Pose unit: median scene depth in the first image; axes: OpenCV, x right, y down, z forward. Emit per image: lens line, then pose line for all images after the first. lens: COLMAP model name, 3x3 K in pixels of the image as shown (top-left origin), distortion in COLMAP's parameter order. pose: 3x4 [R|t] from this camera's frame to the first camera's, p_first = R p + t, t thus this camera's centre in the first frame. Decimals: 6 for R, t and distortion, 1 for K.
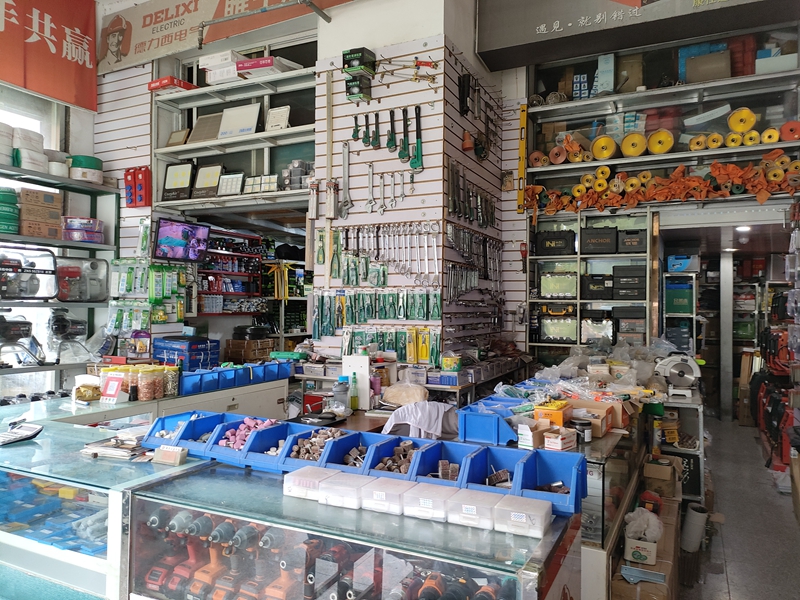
lens RADIAL K [[583.4, 0, 400.0], [0, 583.4, 300.0], [0, 0, 1]] dist [0.064392, -0.062767]
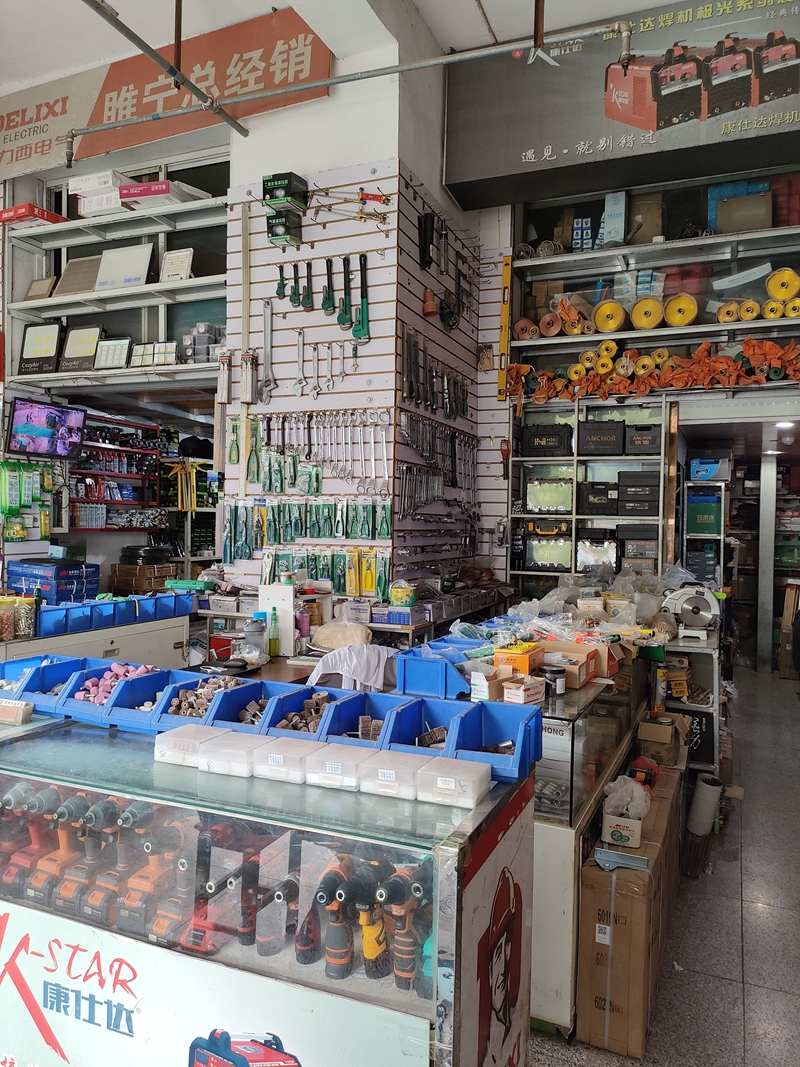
lens RADIAL K [[778.1, 0, 396.7], [0, 778.1, 538.9], [0, 0, 1]] dist [0.064392, -0.062767]
pose [[0.998714, 0.008561, 0.049969, 0.023647], [-0.010108, 0.999475, 0.030778, 0.002002], [-0.049679, -0.031244, 0.998276, -0.012952]]
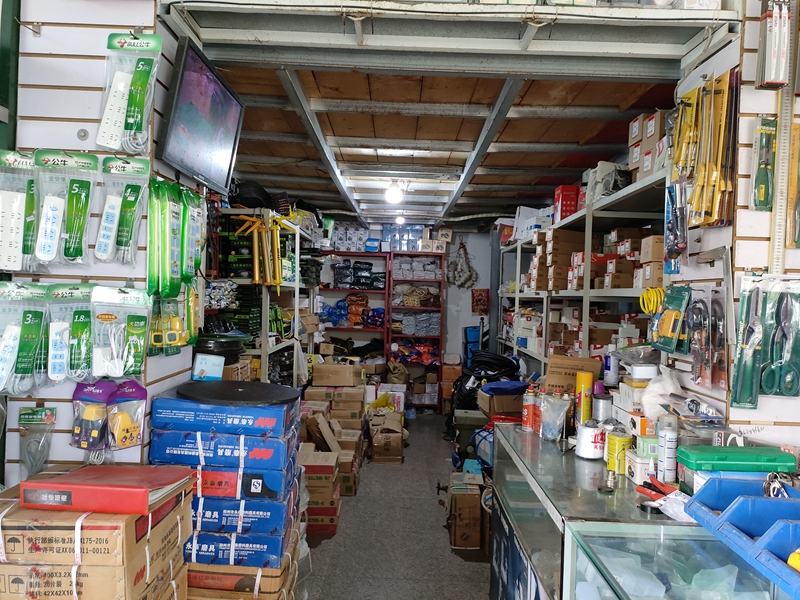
lens RADIAL K [[583.4, 0, 400.0], [0, 583.4, 300.0], [0, 0, 1]] dist [0.064392, -0.062767]
pose [[0.897857, 0.014525, 0.440047, -0.512914], [-0.028348, 0.999289, 0.024857, -0.004443], [-0.439373, -0.034793, 0.897630, 0.741070]]
